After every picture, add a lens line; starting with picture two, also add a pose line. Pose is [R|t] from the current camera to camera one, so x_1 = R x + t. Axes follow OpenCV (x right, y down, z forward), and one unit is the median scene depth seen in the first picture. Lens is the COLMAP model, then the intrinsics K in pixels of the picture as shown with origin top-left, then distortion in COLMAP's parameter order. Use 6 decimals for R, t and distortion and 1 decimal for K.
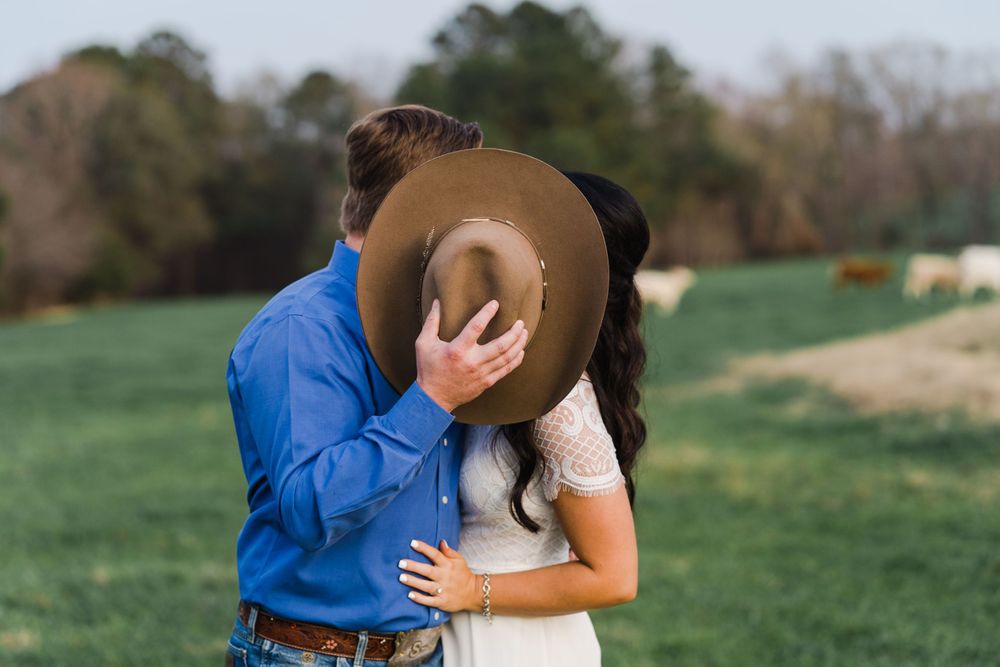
lens RADIAL K [[2485.8, 0, 503.3], [0, 2485.8, 332.1], [0, 0, 1]] dist [0.074177, 0.000000]
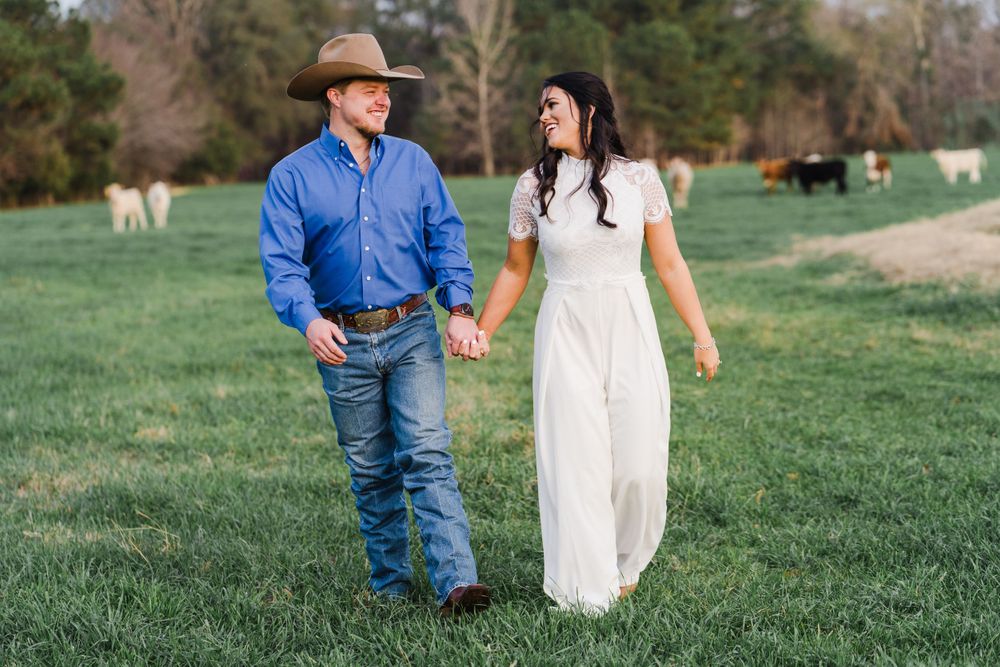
lens RADIAL K [[2485.8, 0, 499.4], [0, 2485.8, 332.6], [0, 0, 1]] dist [0.074177, 0.000000]
pose [[0.998897, 0.021470, -0.041750, 0.017061], [-0.019598, 0.998806, 0.044743, 0.009066], [0.042660, -0.043876, 0.998126, -0.144884]]
